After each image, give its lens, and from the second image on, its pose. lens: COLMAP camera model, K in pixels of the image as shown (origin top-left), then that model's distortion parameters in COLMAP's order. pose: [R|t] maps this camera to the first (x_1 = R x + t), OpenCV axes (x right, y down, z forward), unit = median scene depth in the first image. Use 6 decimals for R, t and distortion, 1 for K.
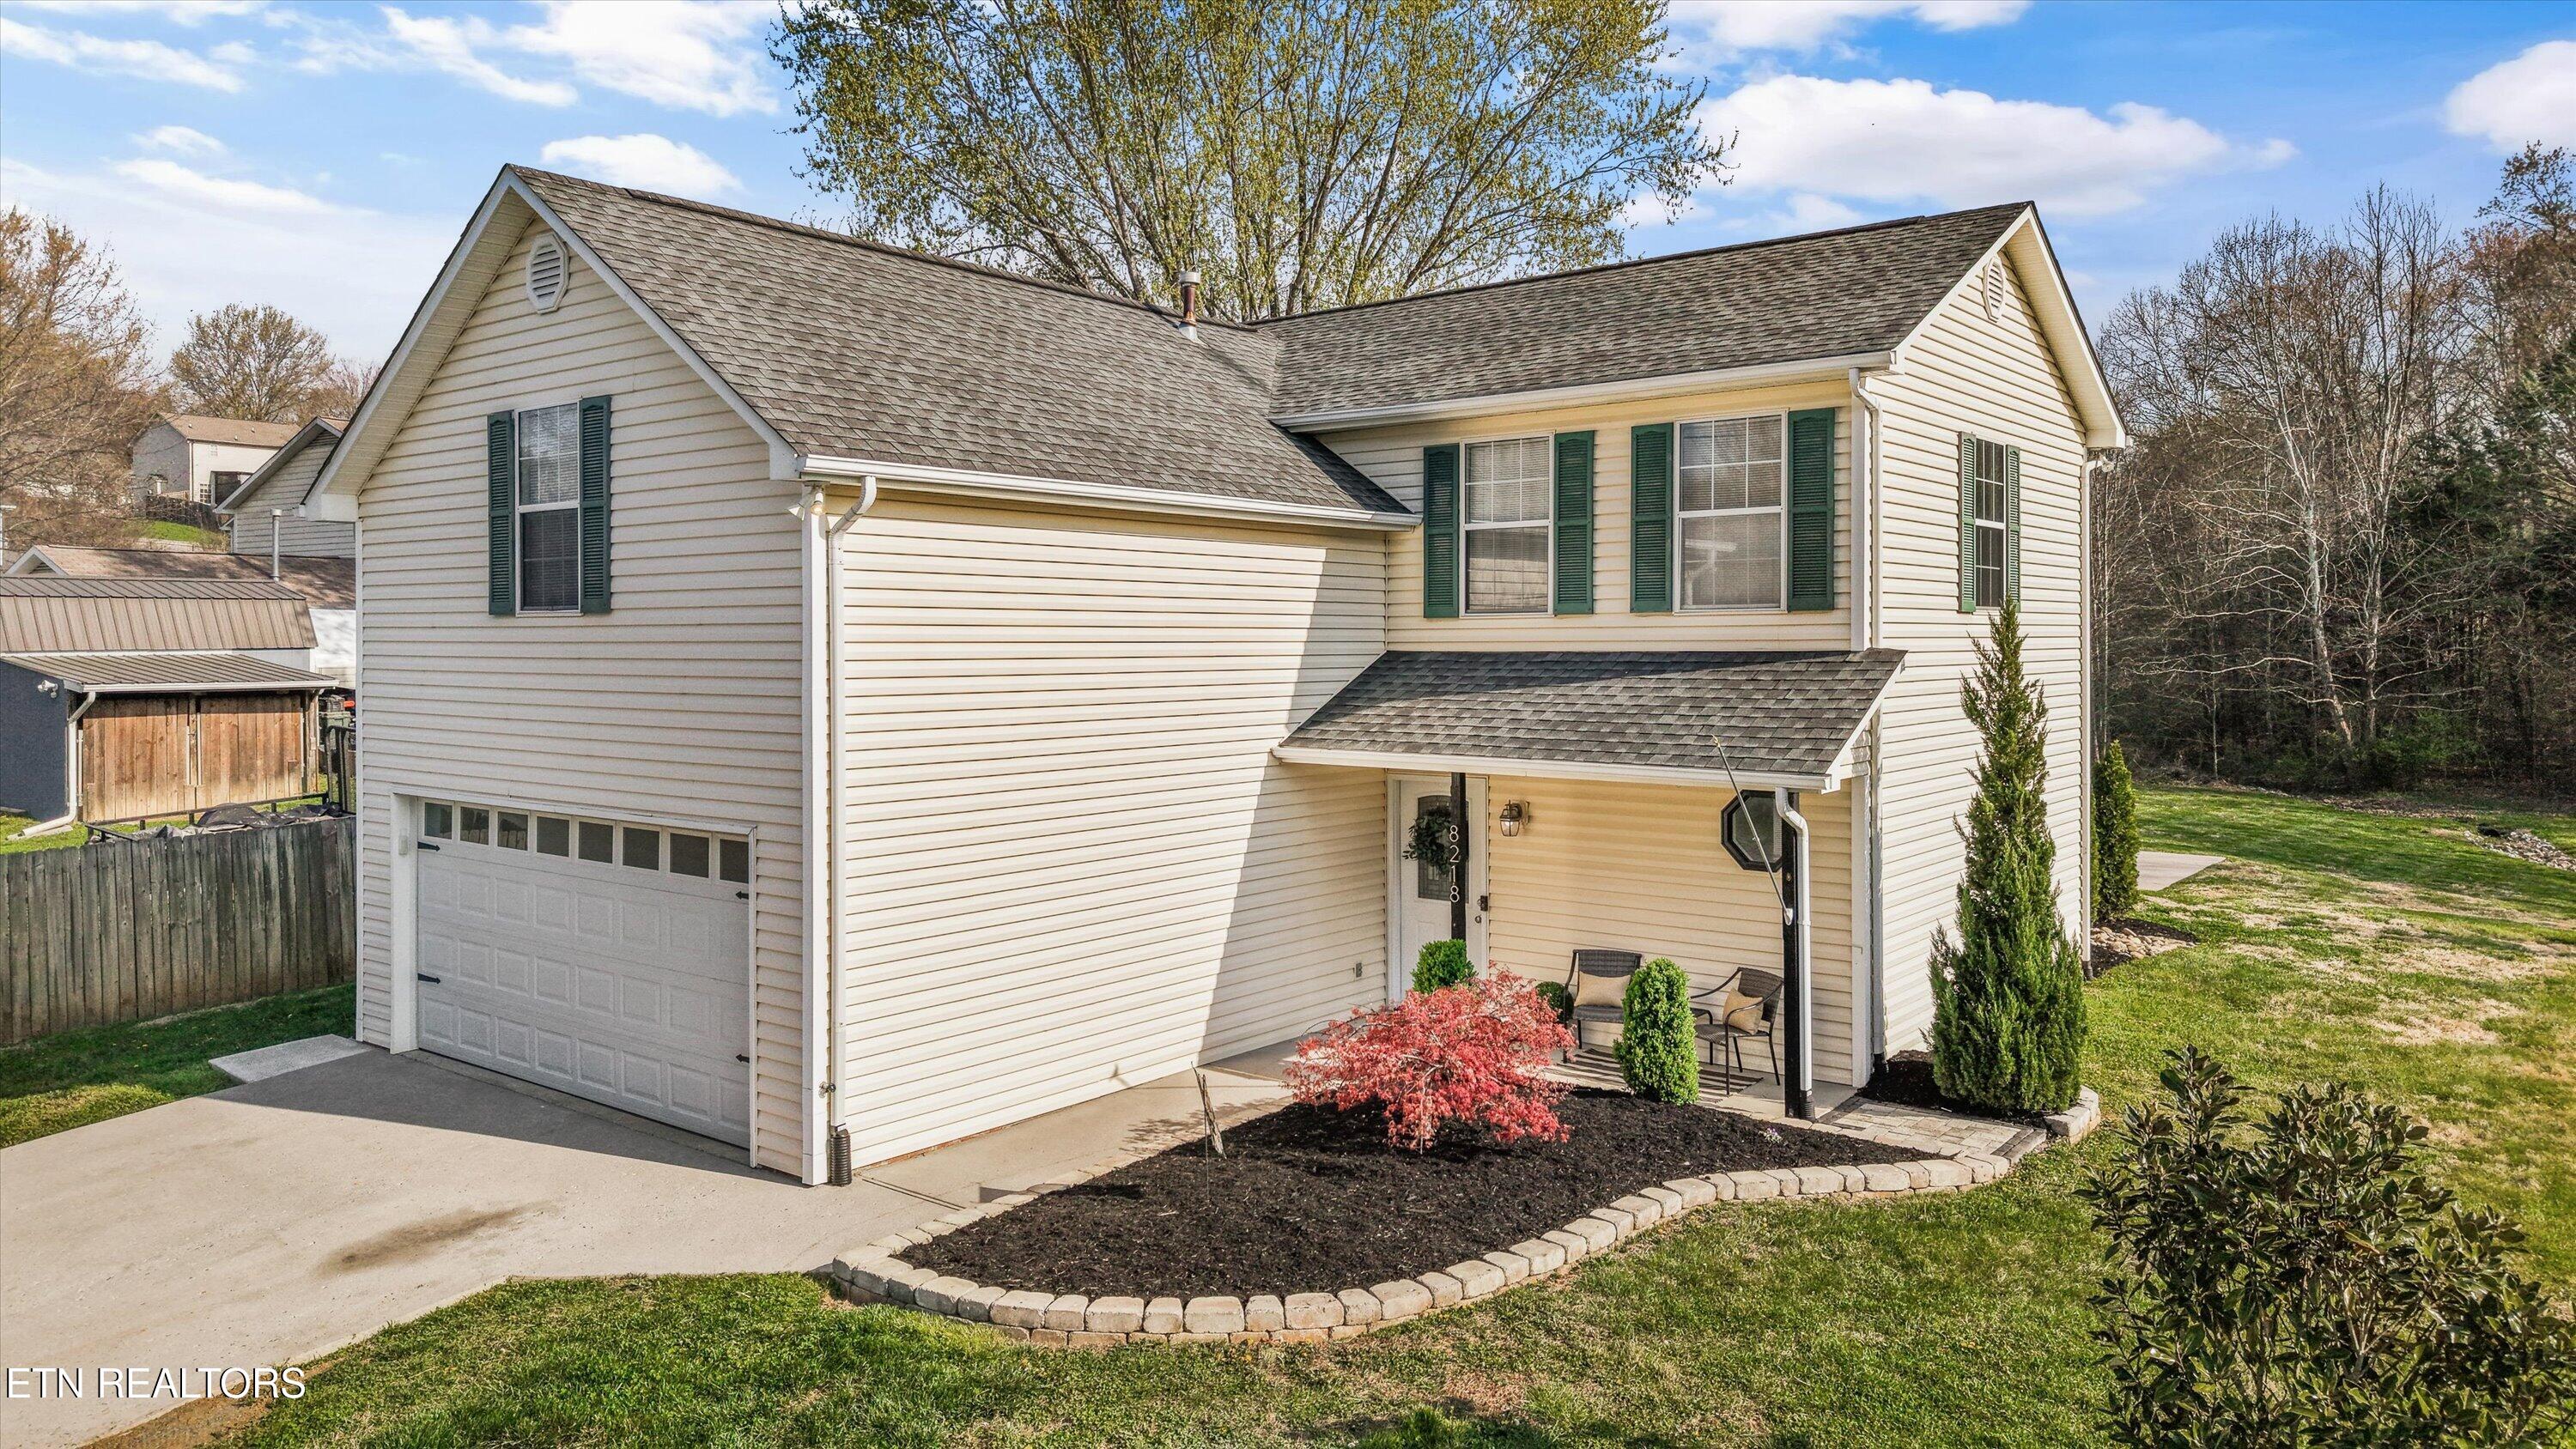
lens RADIAL K [[1694.4, 0, 1252.8], [0, 1694.4, 715.5], [0, 0, 1]] dist [0.001858, -0.000083]
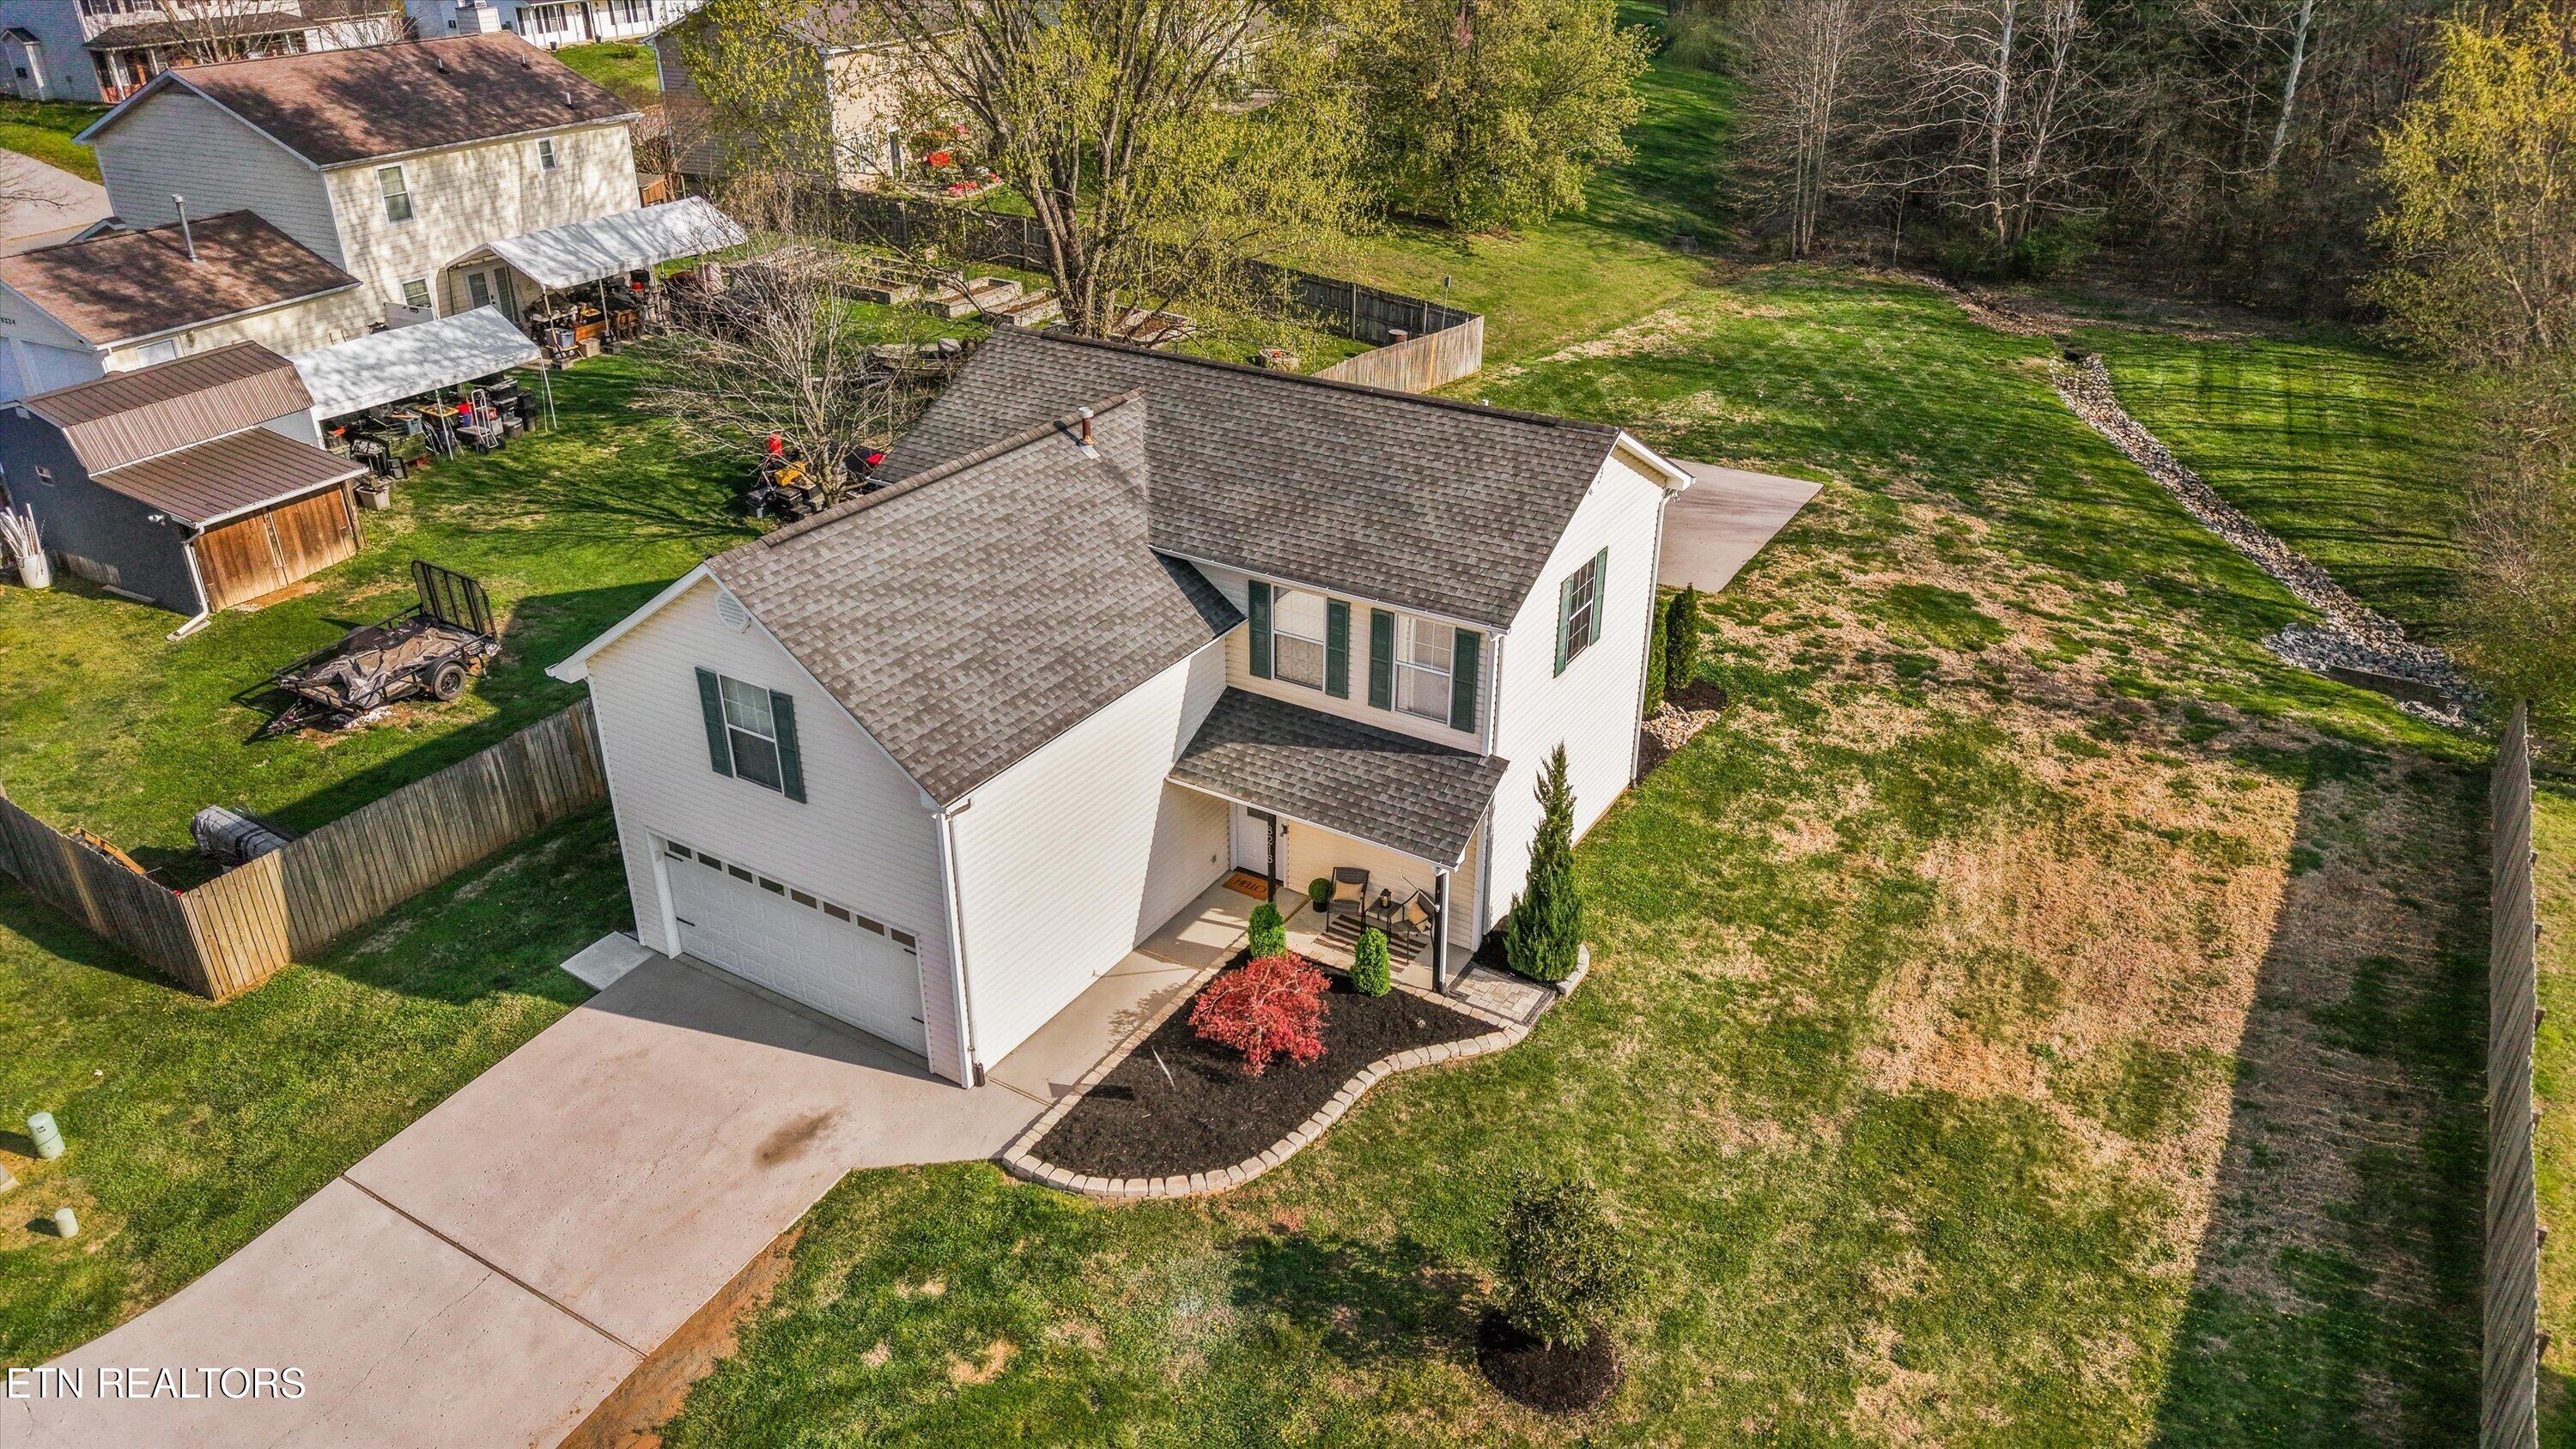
lens RADIAL K [[1694.4, 0, 1252.8], [0, 1694.4, 715.5], [0, 0, 1]] dist [0.001858, -0.000083]
pose [[0.992509, -0.062500, 0.104972, -0.090614], [0.010044, 0.898069, 0.439741, -0.934122], [-0.121755, -0.435392, 0.891969, -0.627554]]
